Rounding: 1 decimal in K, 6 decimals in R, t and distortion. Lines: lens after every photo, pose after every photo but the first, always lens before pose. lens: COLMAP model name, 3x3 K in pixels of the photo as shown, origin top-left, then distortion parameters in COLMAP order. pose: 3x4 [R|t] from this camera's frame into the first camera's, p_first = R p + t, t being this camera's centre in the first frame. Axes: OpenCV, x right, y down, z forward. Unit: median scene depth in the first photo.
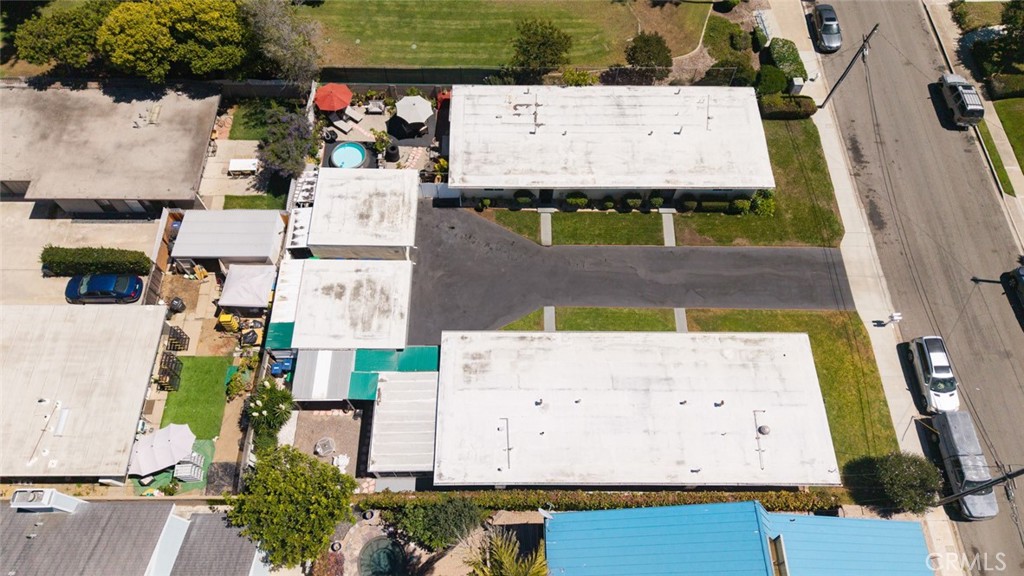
lens RADIAL K [[697.7, 0, 526.9], [0, 697.7, 269.9], [0, 0, 1]] dist [0.059202, -0.081892]
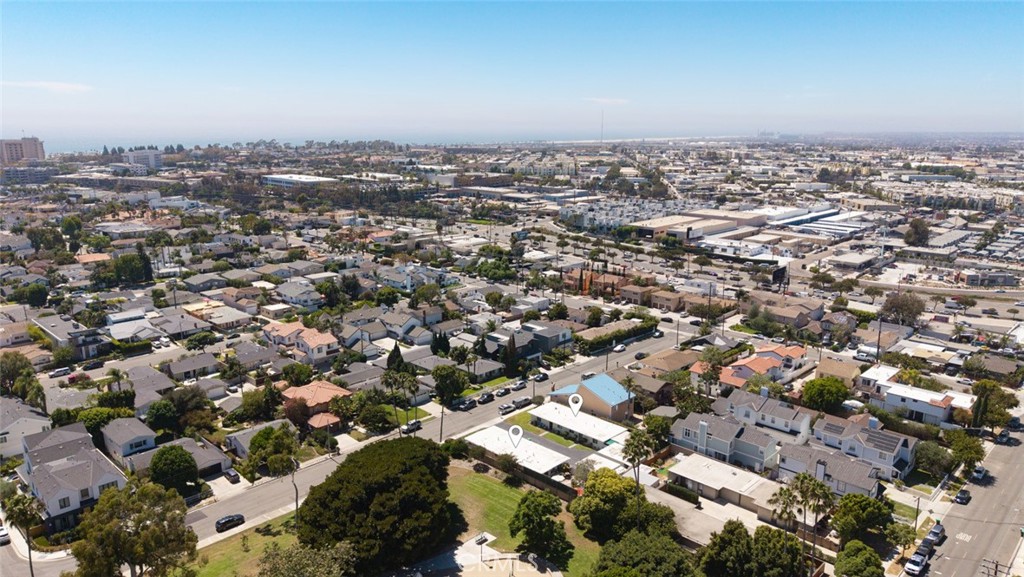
lens RADIAL K [[697.7, 0, 526.9], [0, 697.7, 270.4], [0, 0, 1]] dist [0.059202, -0.081892]
pose [[-0.716545, -0.160729, 0.678771, -1.834633], [0.607322, 0.334895, 0.720420, -2.590894], [-0.343109, 0.928446, -0.142353, 0.745712]]
